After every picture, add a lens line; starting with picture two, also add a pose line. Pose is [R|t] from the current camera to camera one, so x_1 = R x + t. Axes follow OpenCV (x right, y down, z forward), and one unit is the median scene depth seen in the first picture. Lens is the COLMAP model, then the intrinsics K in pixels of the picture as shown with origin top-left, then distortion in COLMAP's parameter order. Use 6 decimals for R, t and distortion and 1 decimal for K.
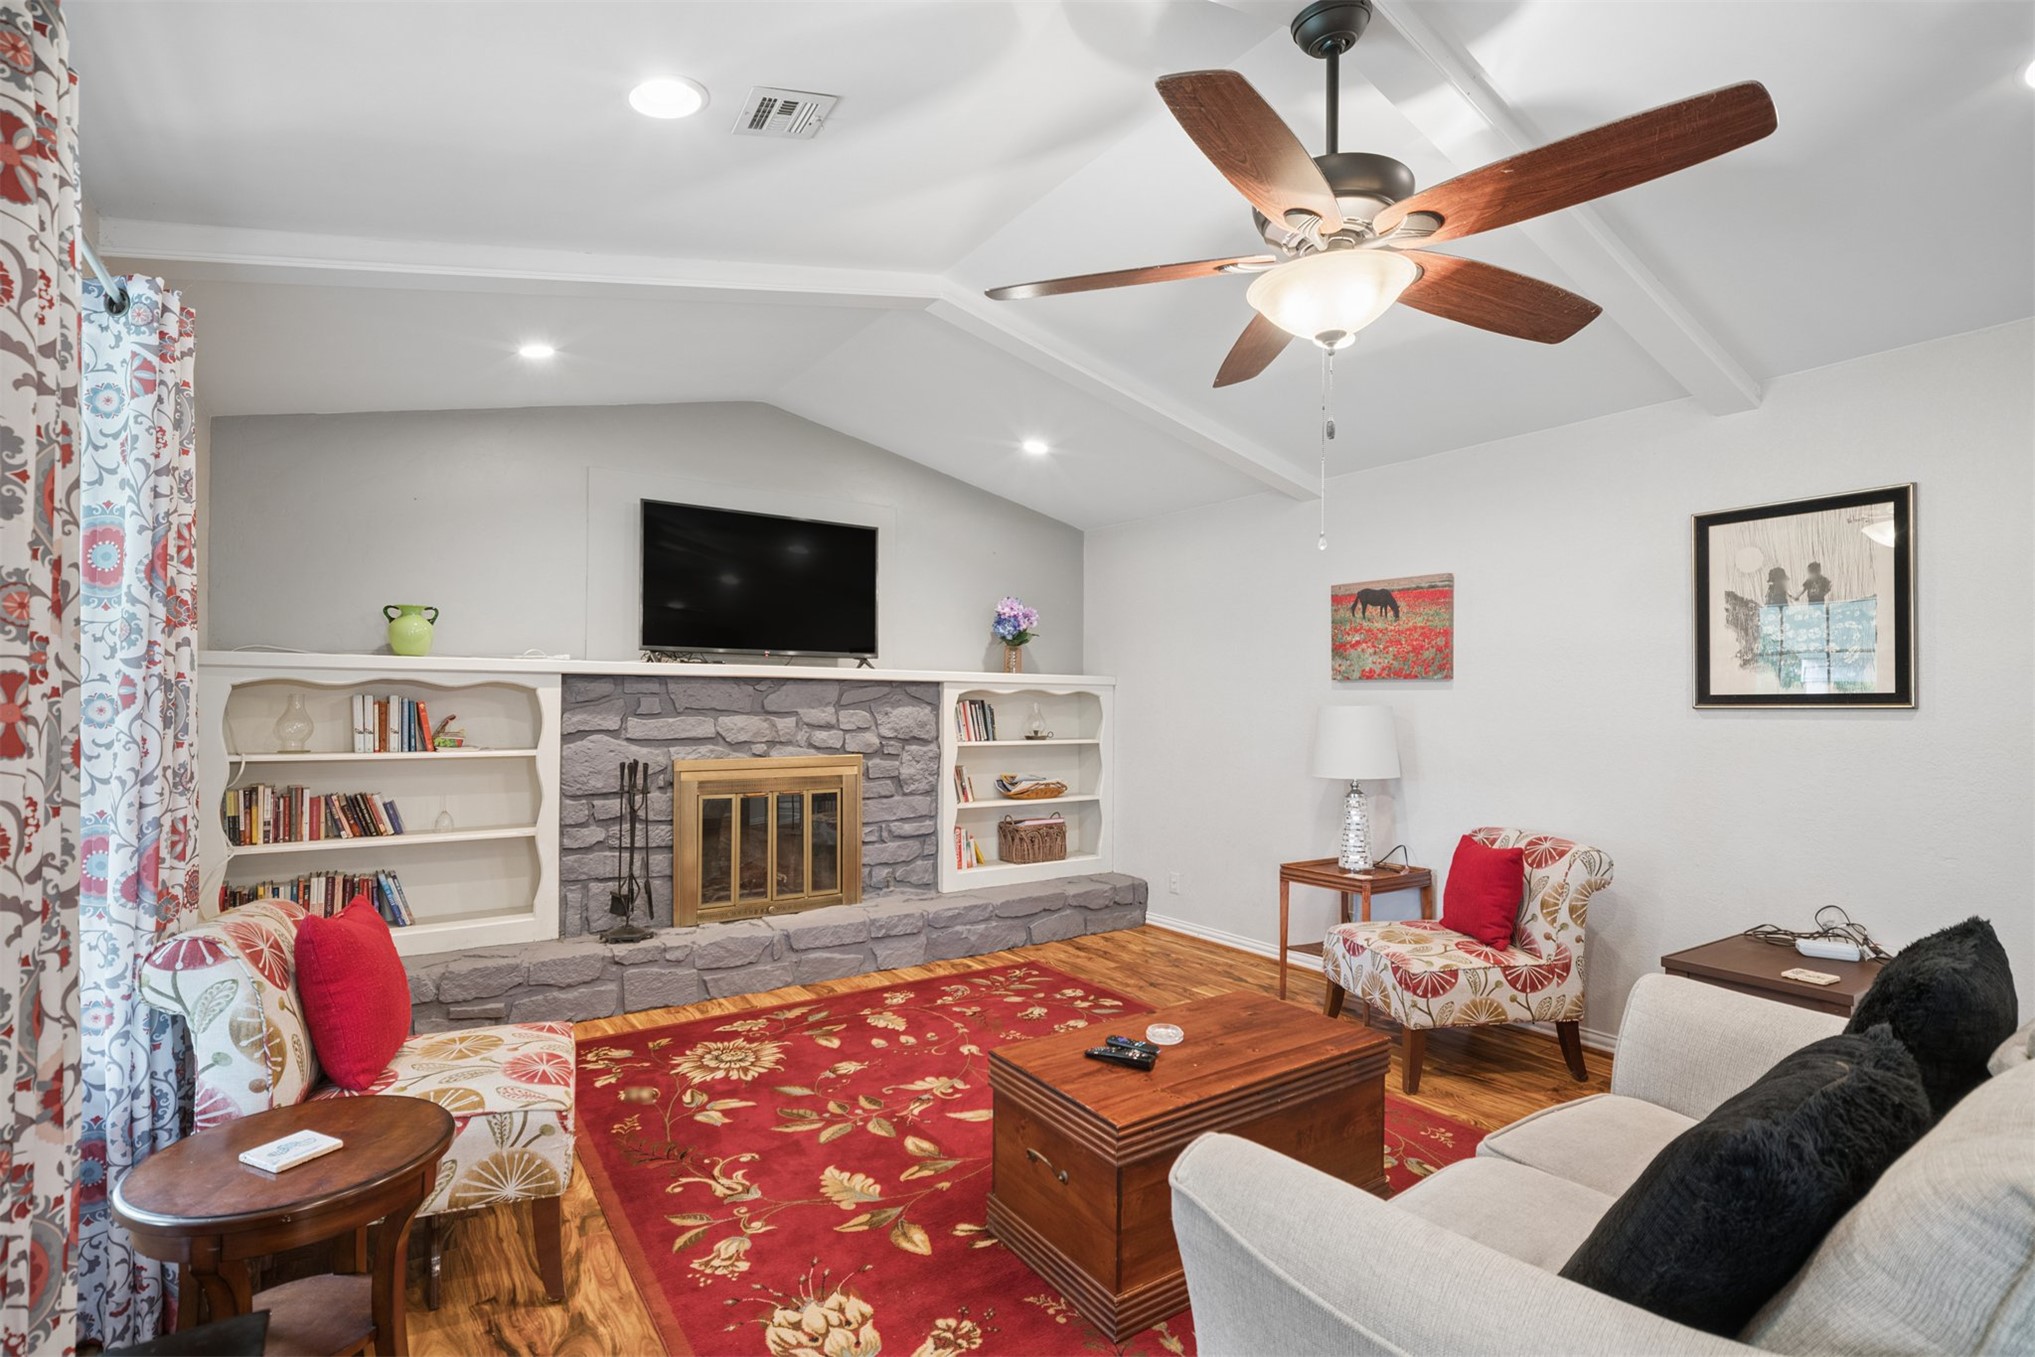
lens RADIAL K [[951.9, 0, 1024.5], [0, 951.9, 698.0], [0, 0, 1]] dist [-0.020033, 0.013975]
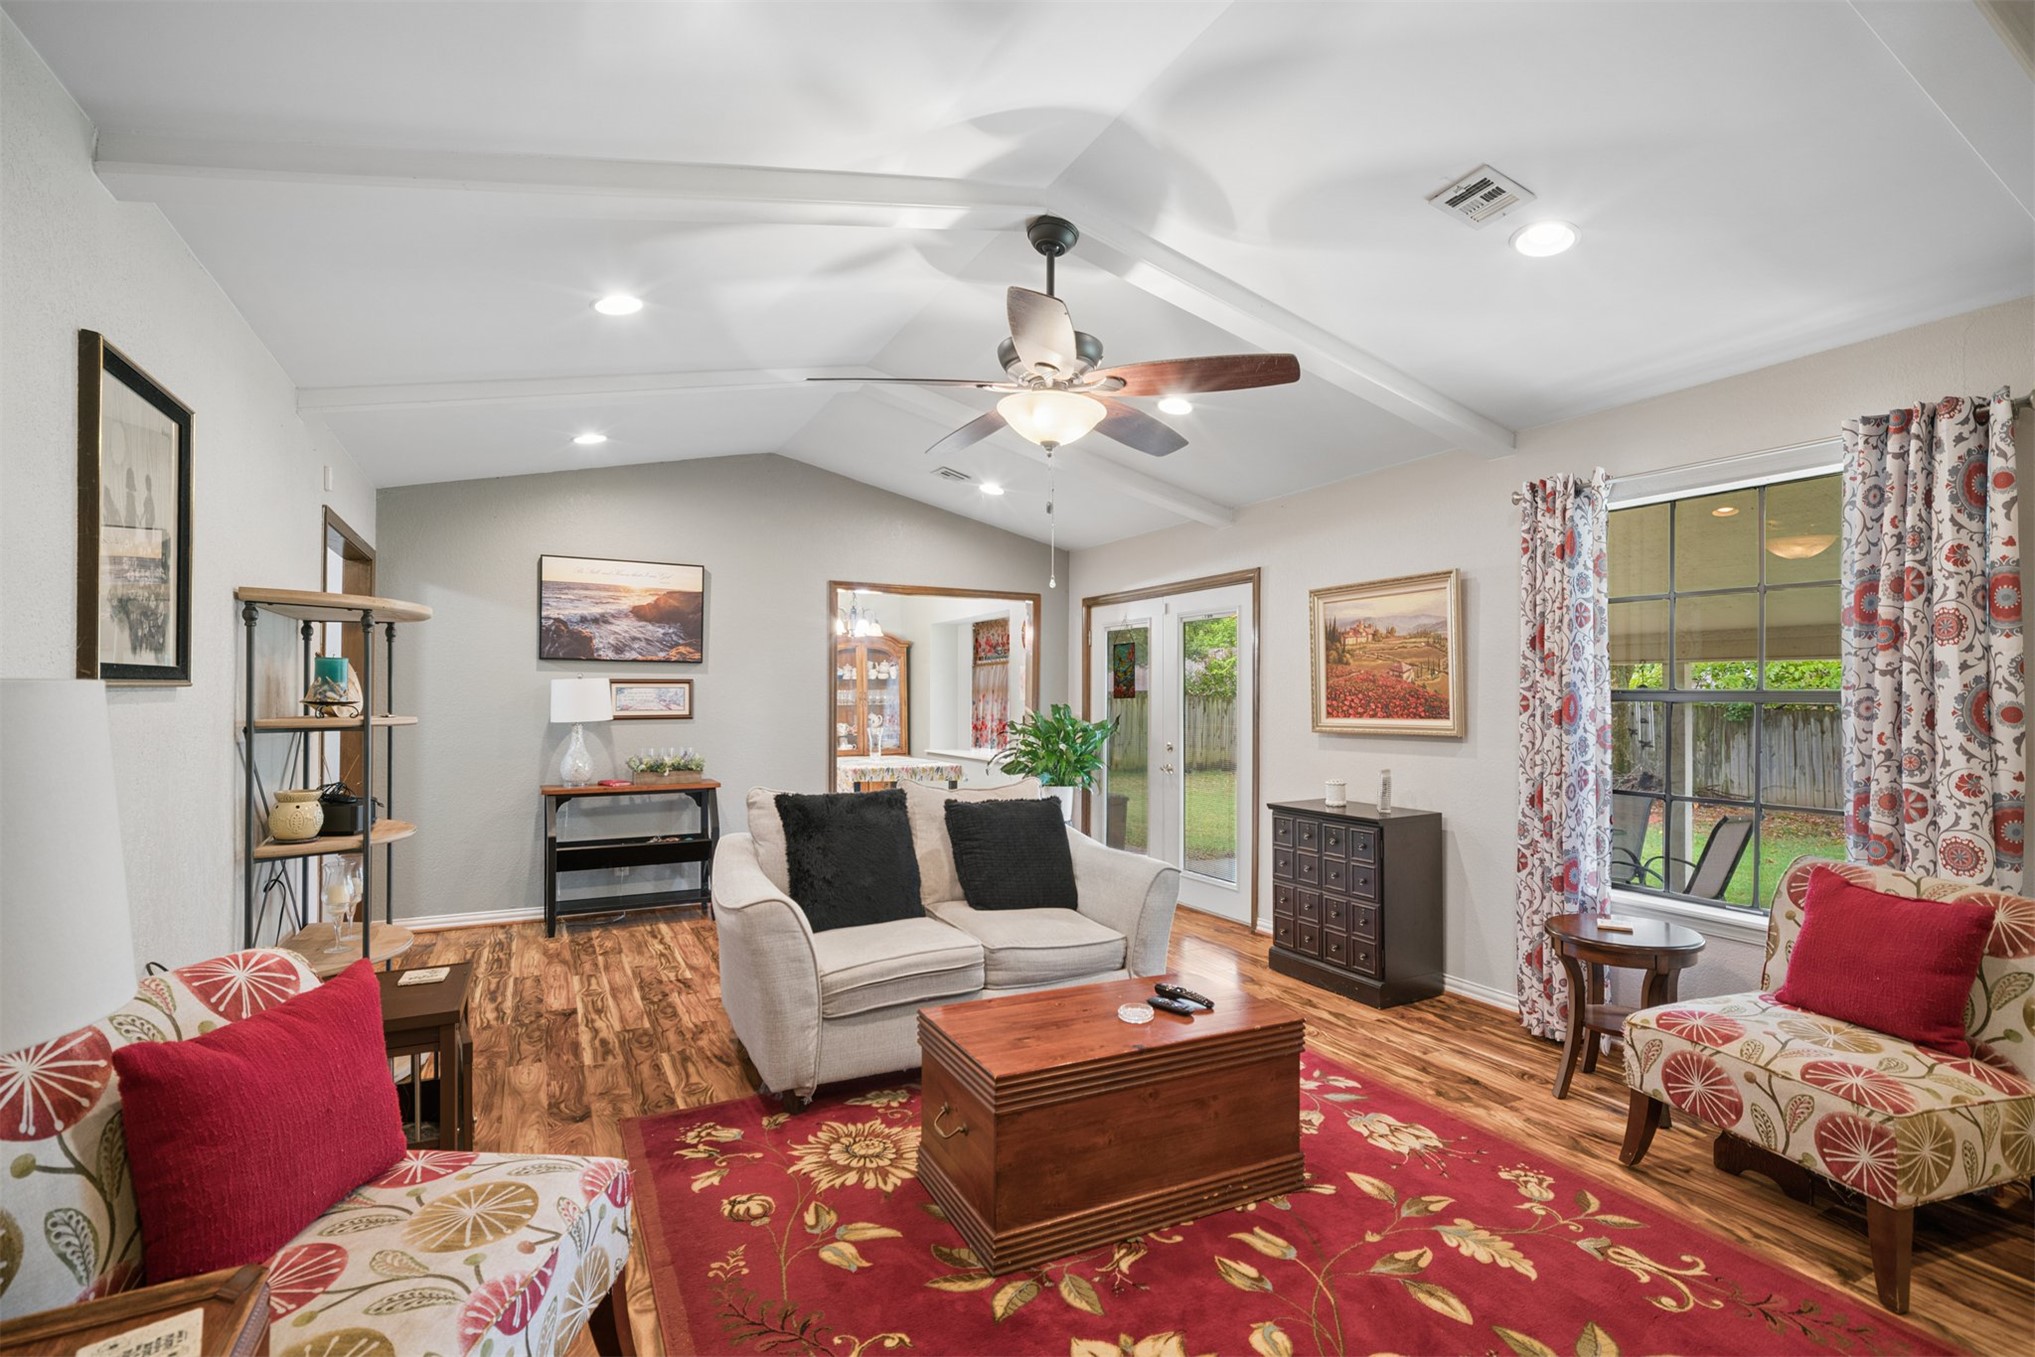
lens RADIAL K [[951.9, 0, 1025.0], [0, 951.9, 698.9], [0, 0, 1]] dist [-0.020033, 0.013975]
pose [[-0.991796, -0.012811, 0.127188, 0.080770], [-0.013585, 0.999894, -0.005222, 0.010577], [-0.127108, -0.006907, -0.991865, 1.176333]]
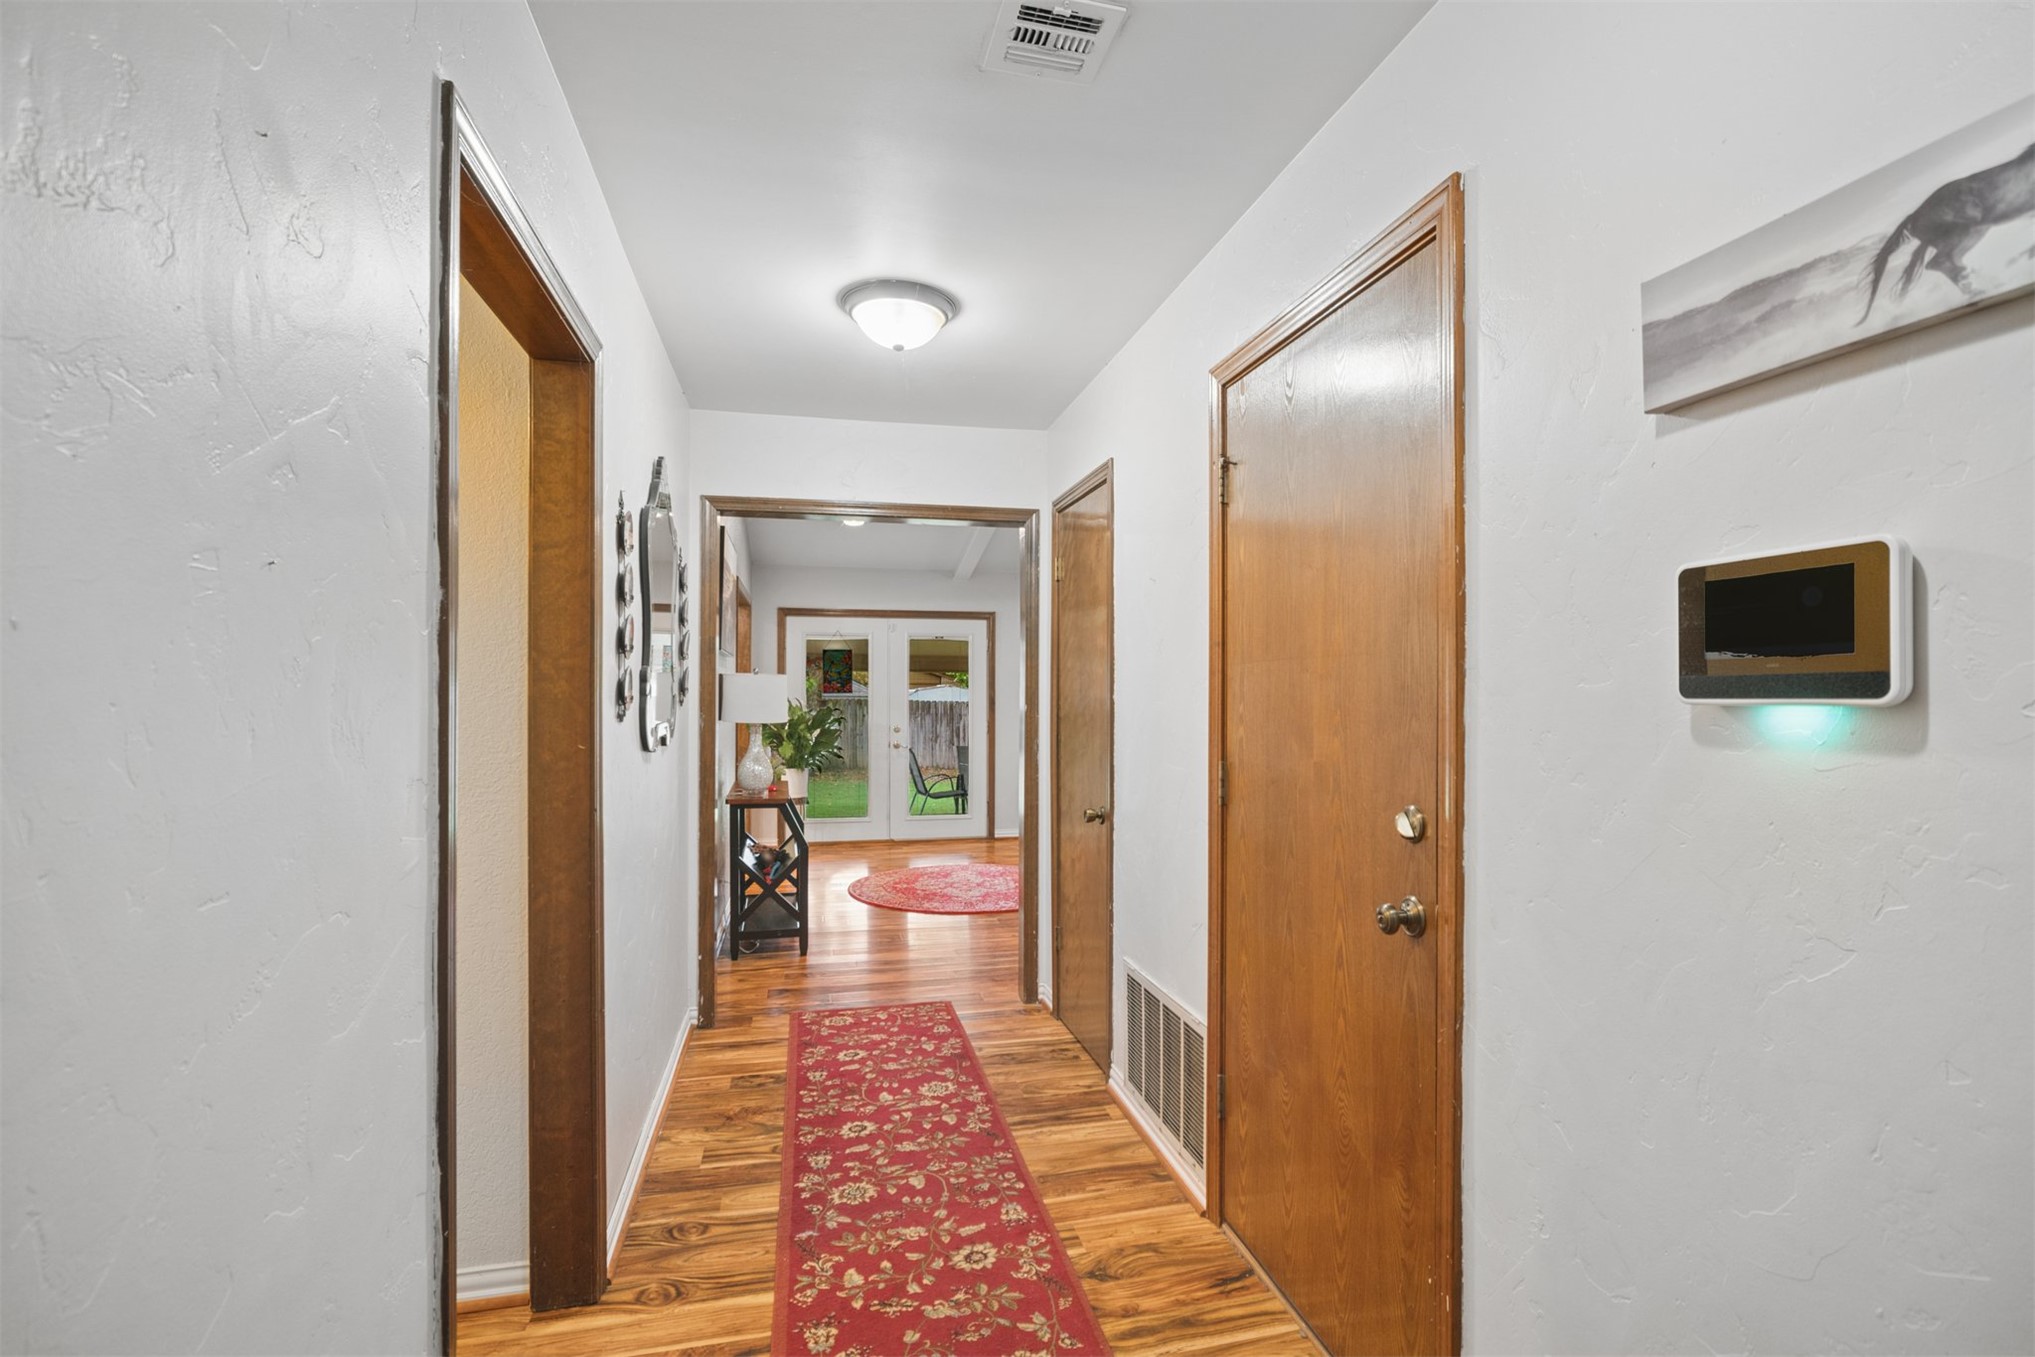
lens RADIAL K [[951.9, 0, 1020.6], [0, 951.9, 692.1], [0, 0, 1]] dist [-0.020033, 0.013975]
pose [[-0.376016, -0.012238, -0.926532, 1.794384], [-0.000554, 0.999916, -0.012983, 0.022572], [0.926613, -0.004368, -0.375991, 0.703260]]
